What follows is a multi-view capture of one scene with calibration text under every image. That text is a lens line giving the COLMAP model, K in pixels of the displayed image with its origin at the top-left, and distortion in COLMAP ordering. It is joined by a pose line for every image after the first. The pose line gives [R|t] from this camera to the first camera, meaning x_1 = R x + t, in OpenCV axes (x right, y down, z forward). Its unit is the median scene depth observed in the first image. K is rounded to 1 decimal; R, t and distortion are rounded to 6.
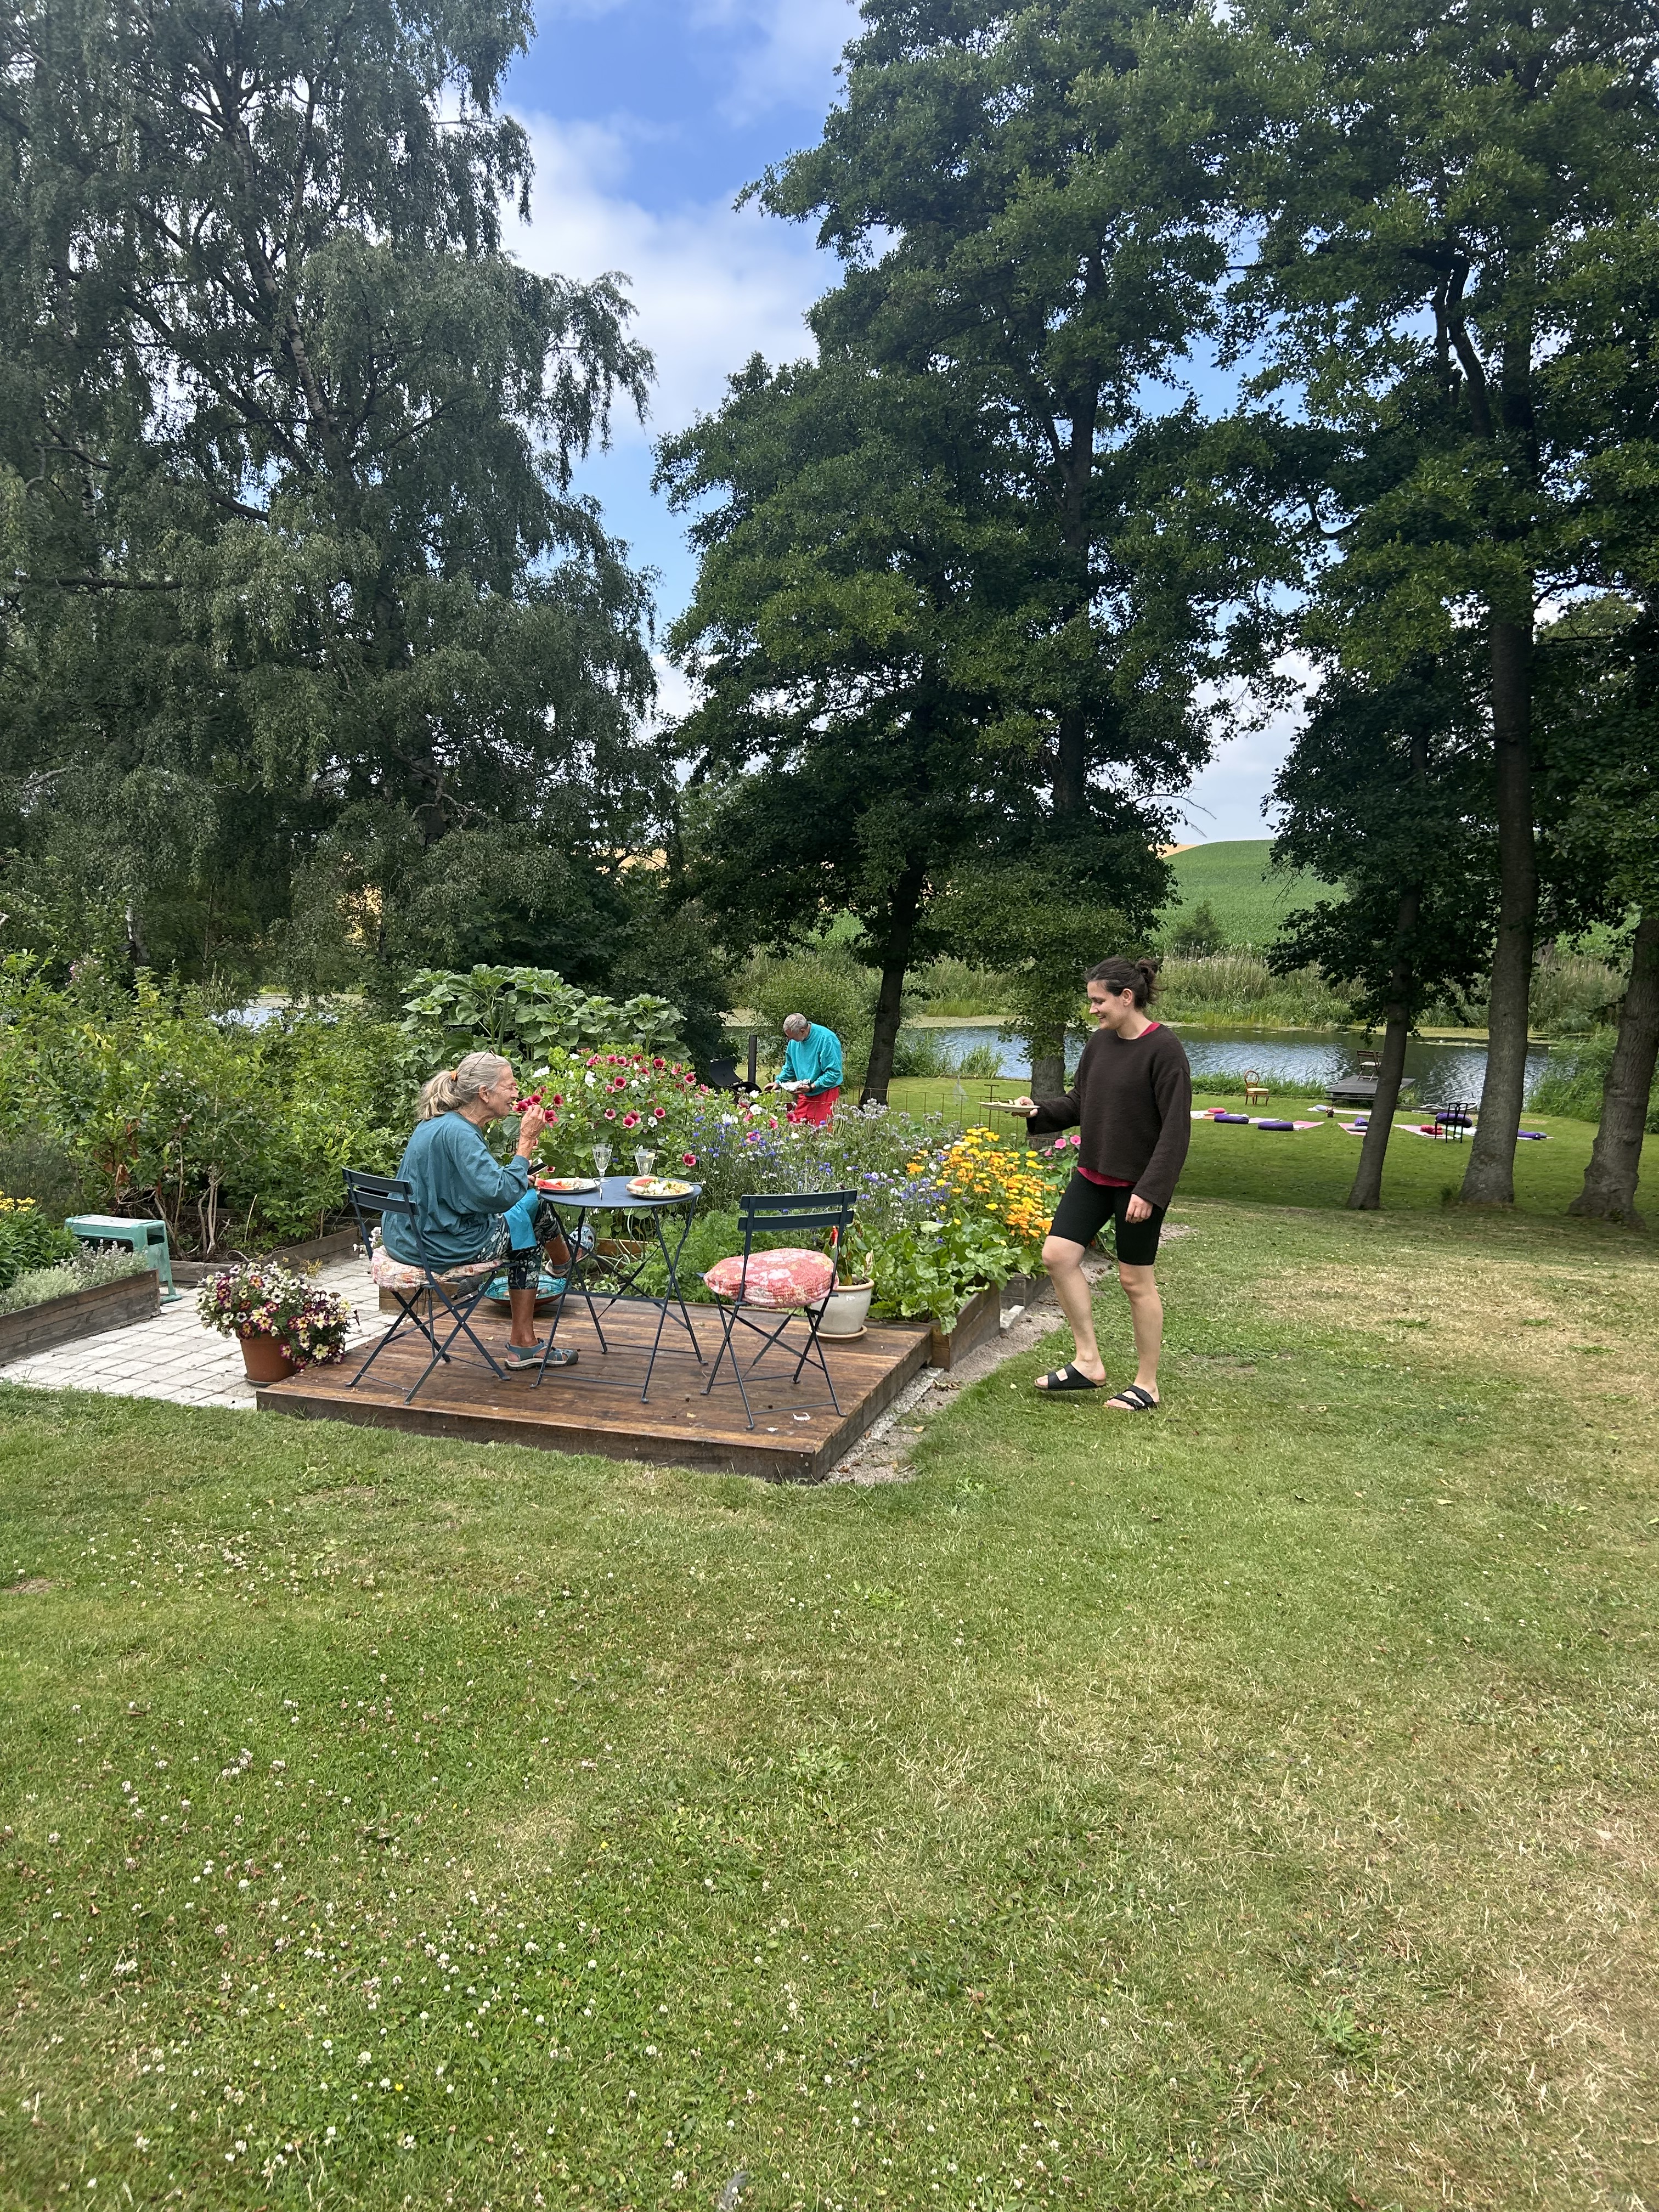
lens RADIAL K [[1639.8, 0, 834.5], [0, 1639.8, 1107.7], [0, 0, 1]] dist [0.010415, 0.000943]
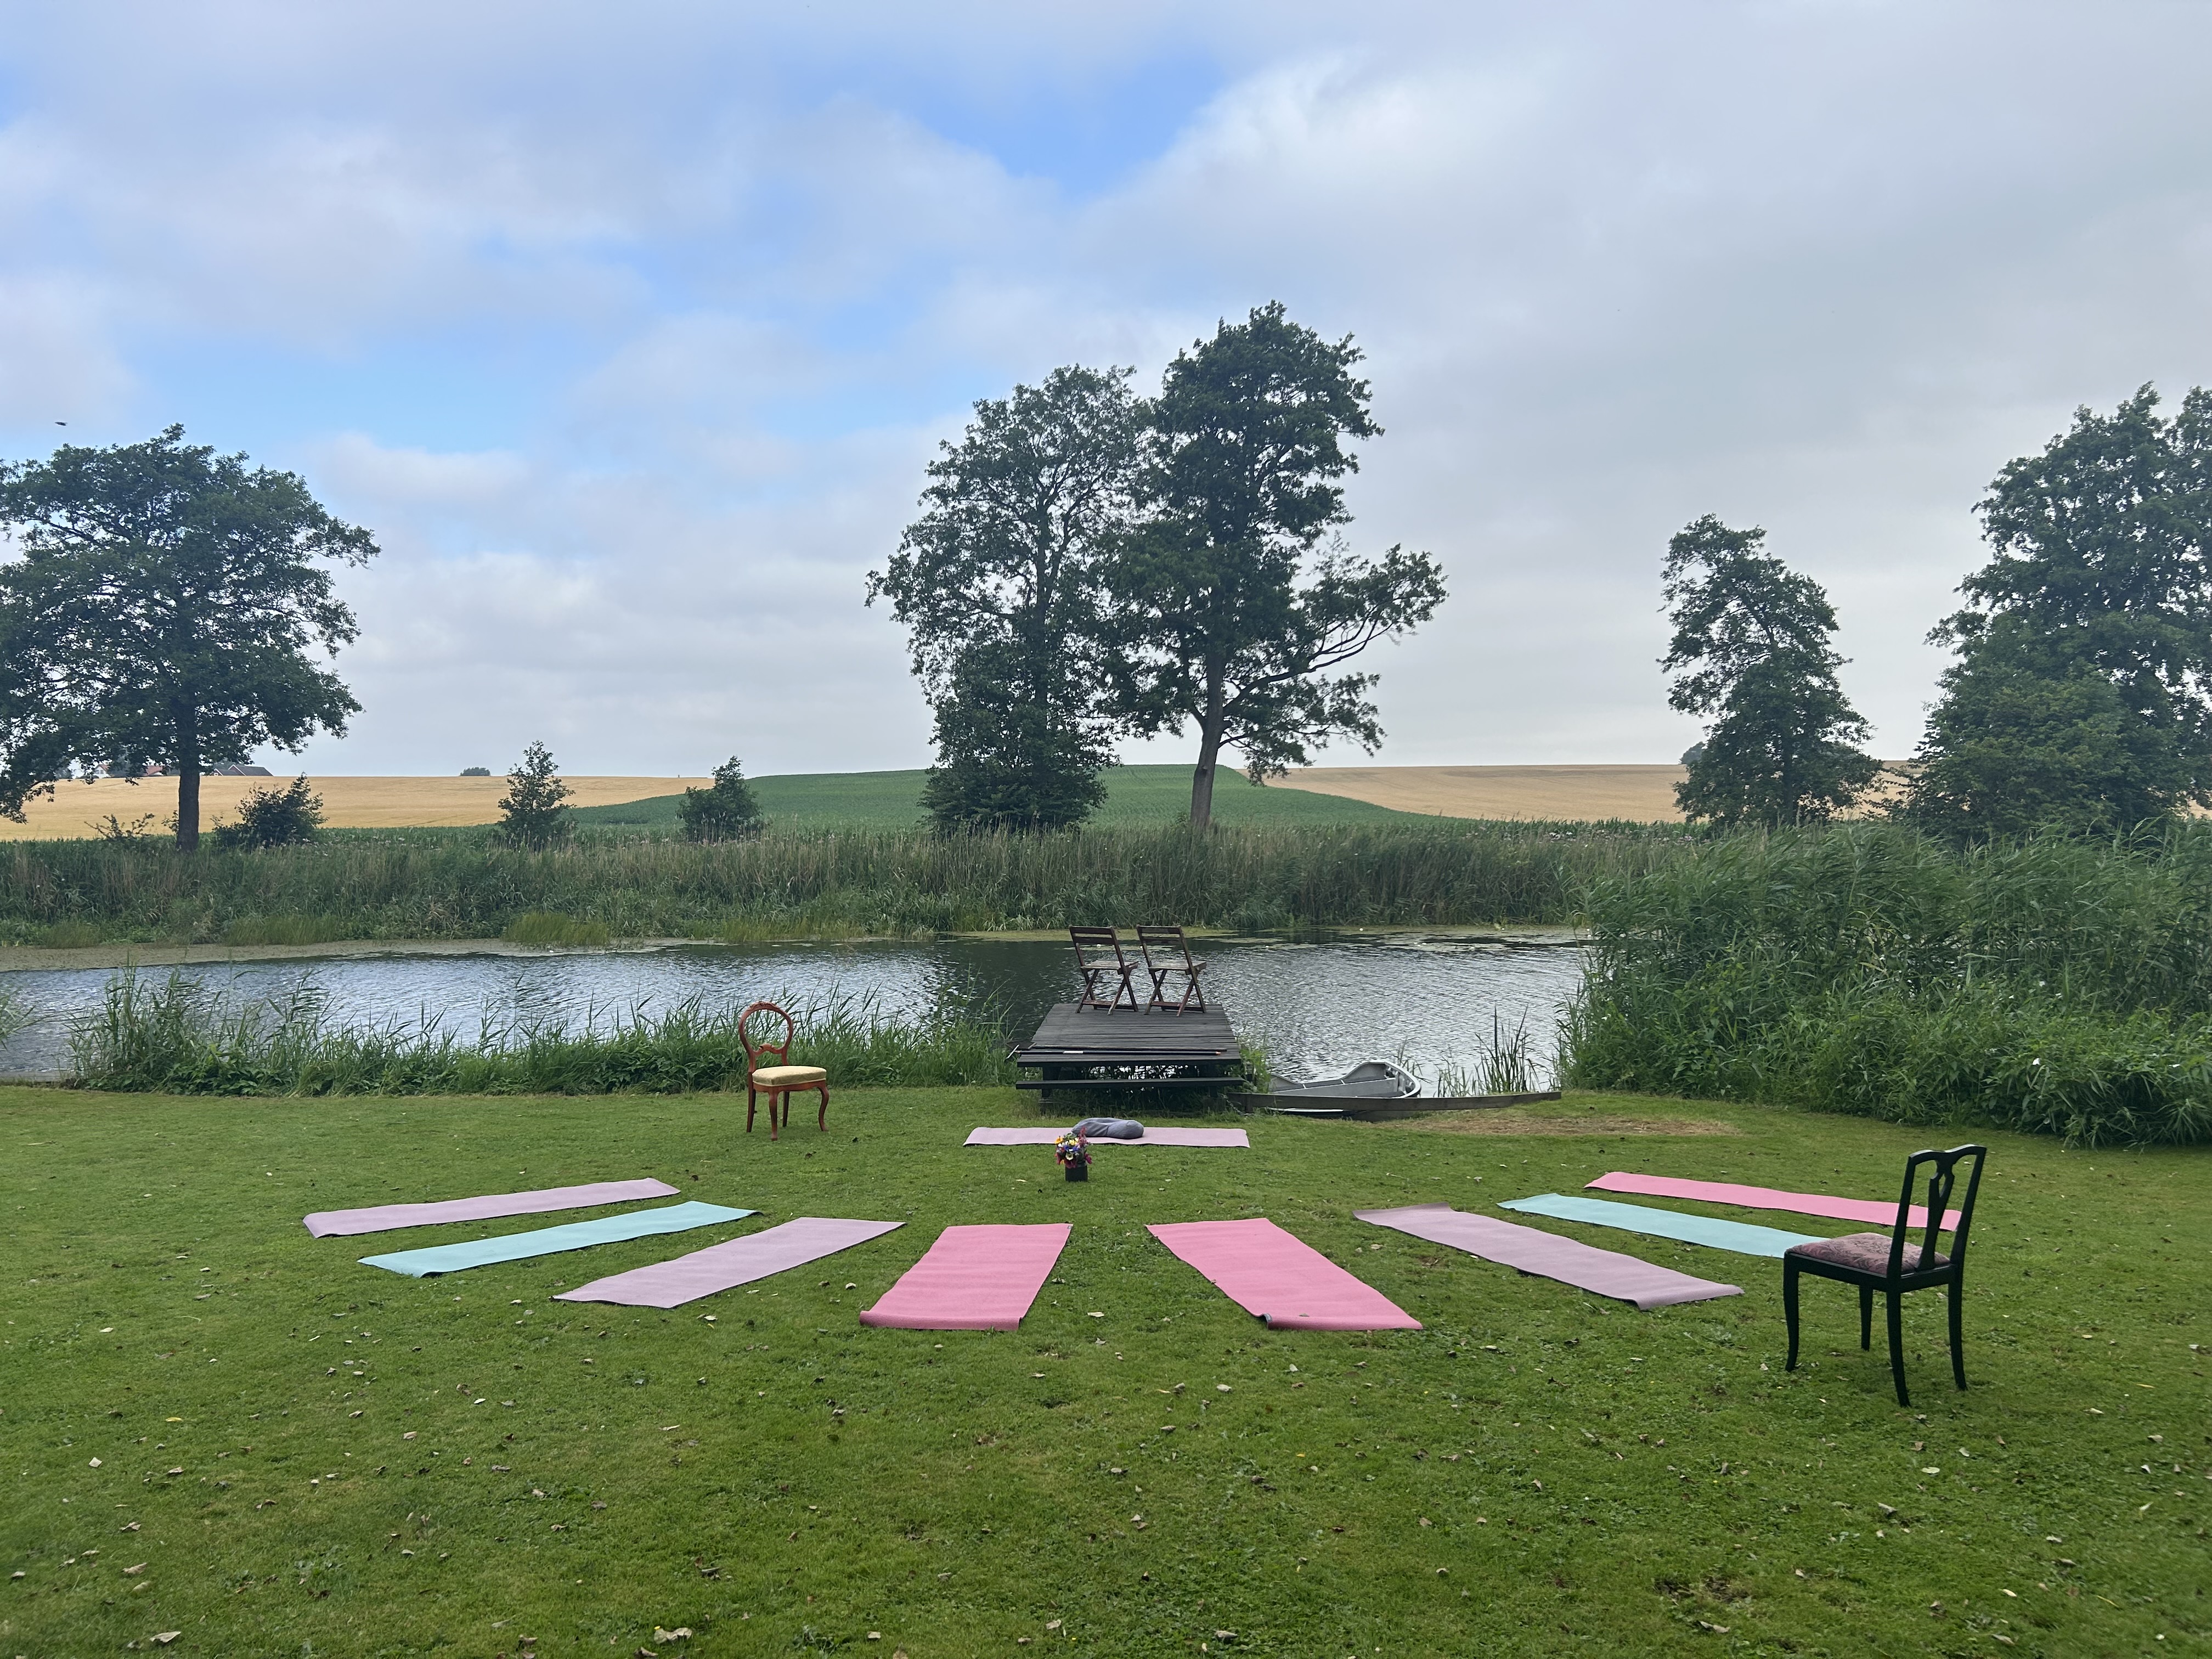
lens RADIAL K [[1639.8, 0, 1112.1], [0, 1639.8, 825.7], [0, 0, 1]] dist [0.010415, 0.000943]
pose [[0.909467, -0.010512, 0.415643, 0.110417], [0.068237, 0.989899, -0.124274, -0.007995], [-0.410139, 0.141386, 0.900997, 0.413299]]
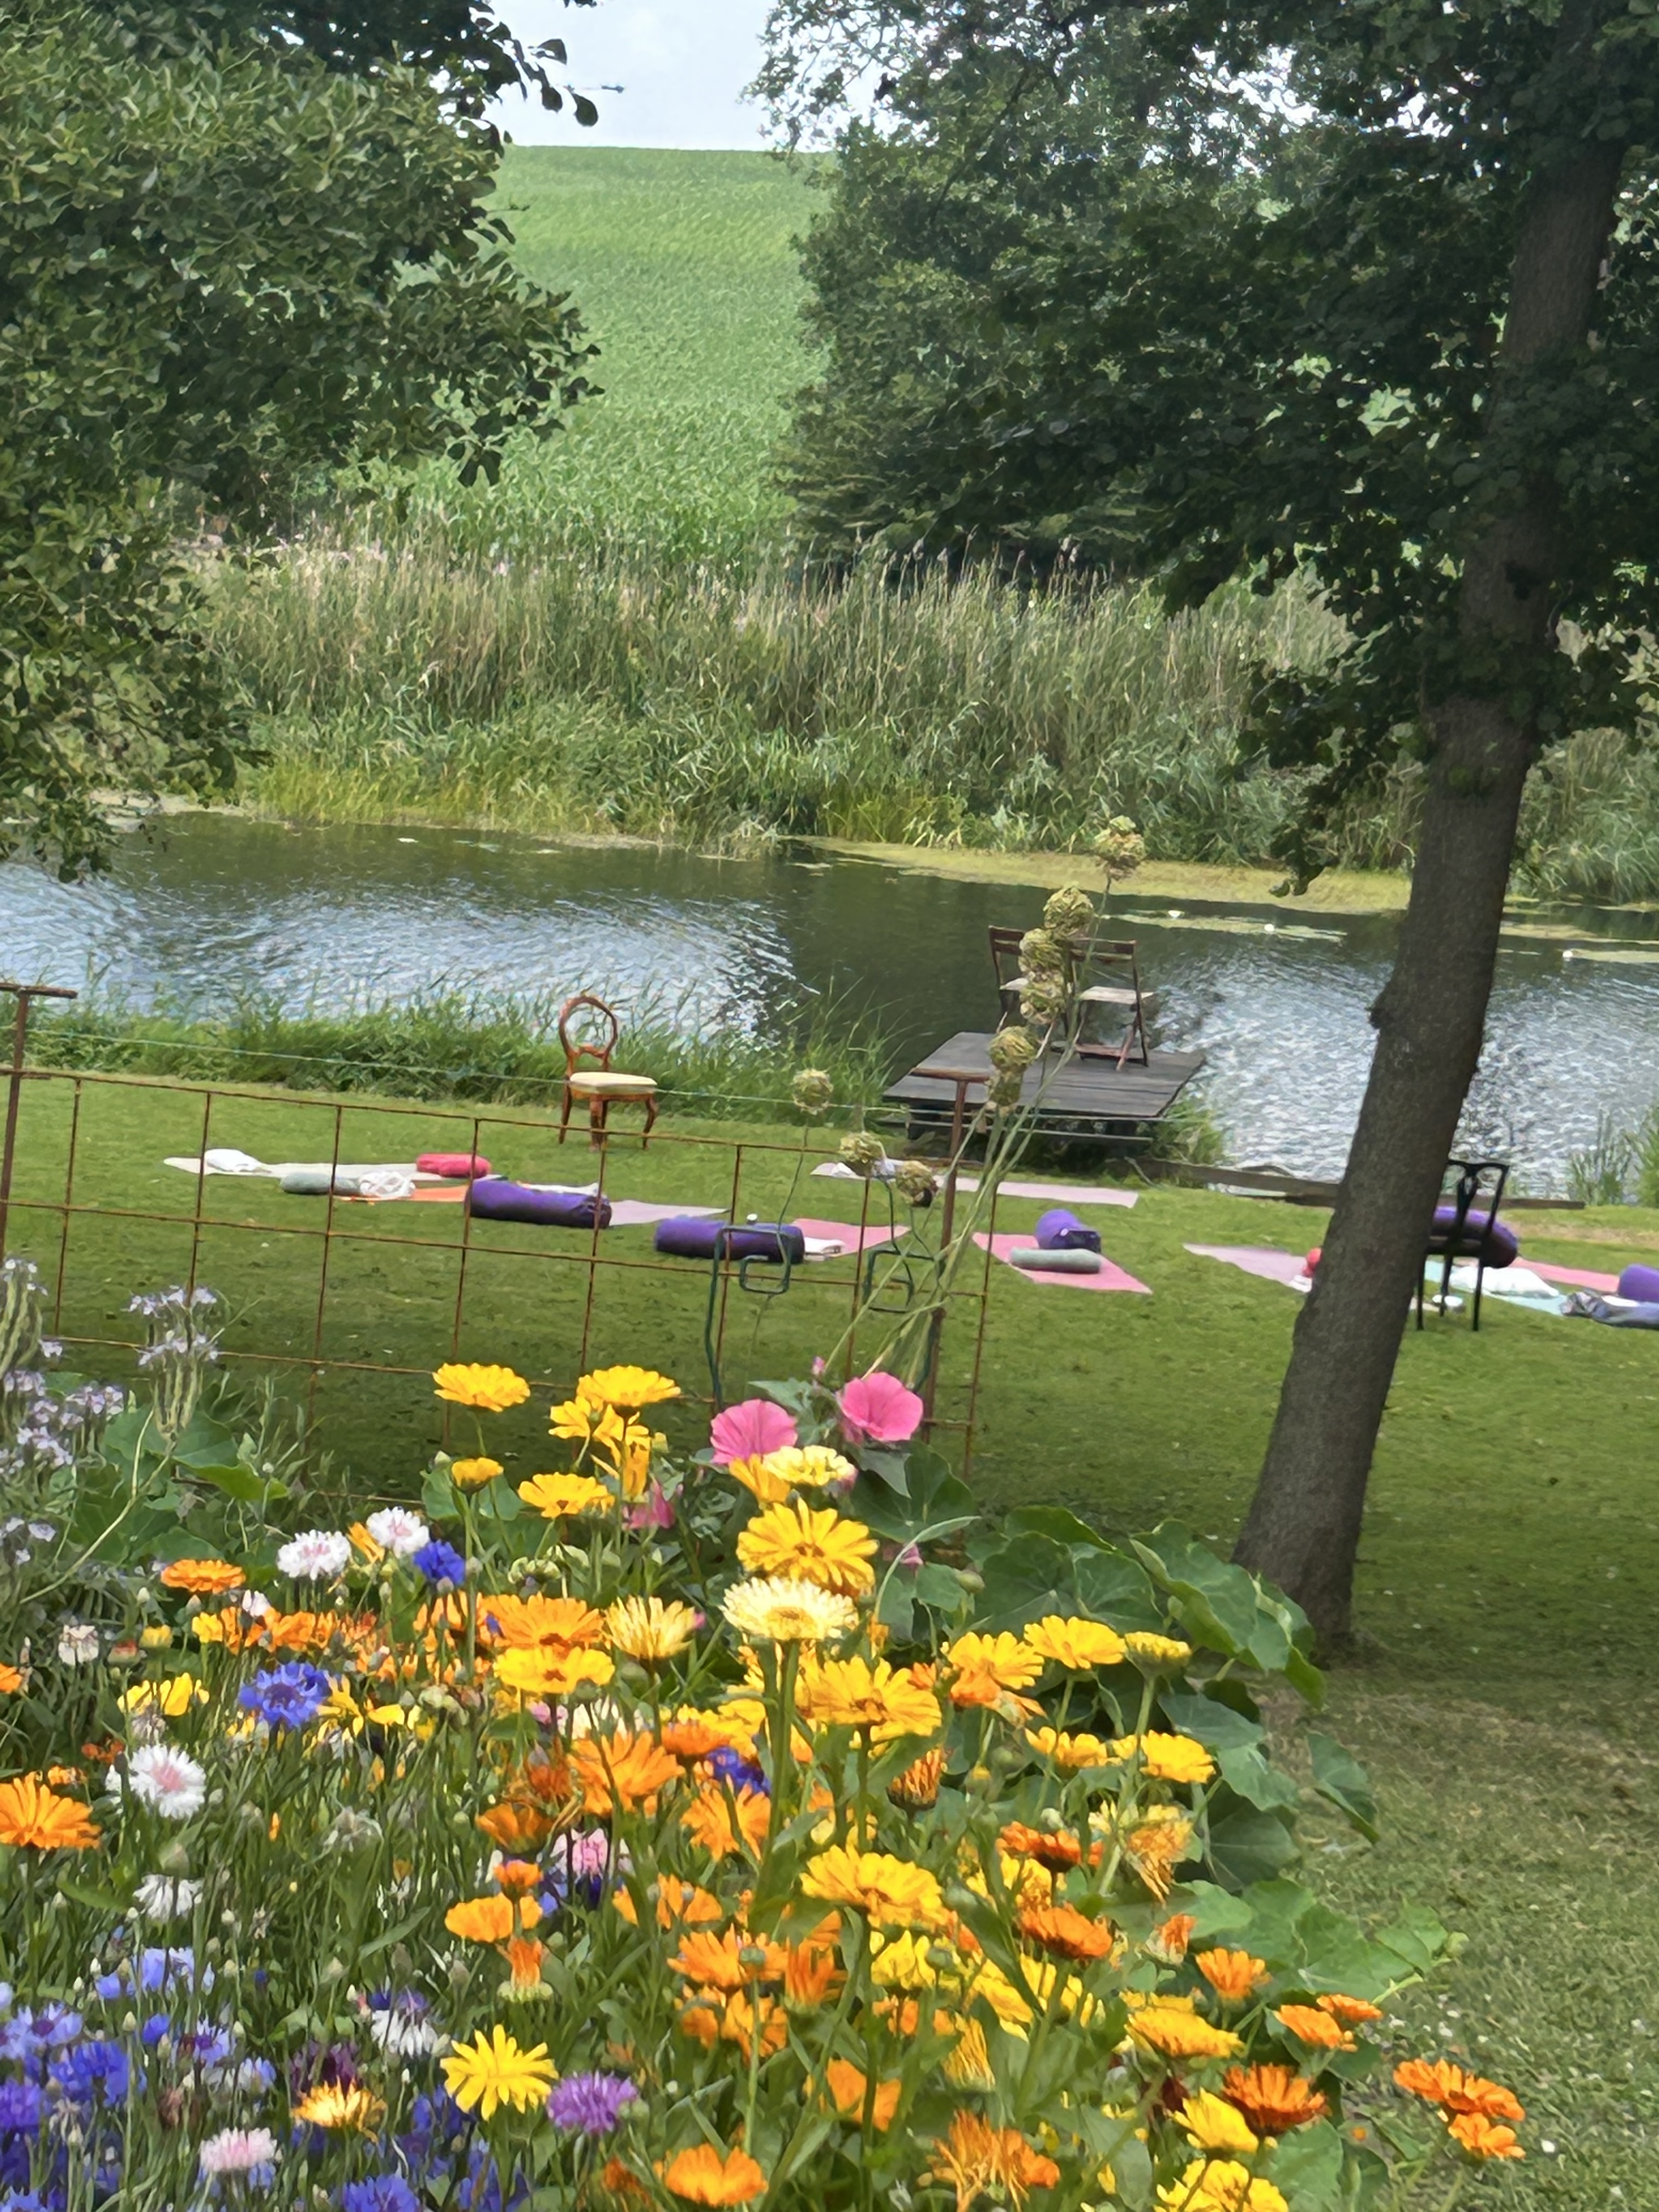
lens RADIAL K [[6398.3, 0, 829.1], [0, 6398.3, 1105.6], [0, 0, 1]] dist [-0.107717, 0.000000]
pose [[0.944931, 0.030028, 0.325890, -0.004355], [-0.028336, 0.999549, -0.009937, 0.000389], [-0.326041, 0.000156, 0.945356, 0.077096]]
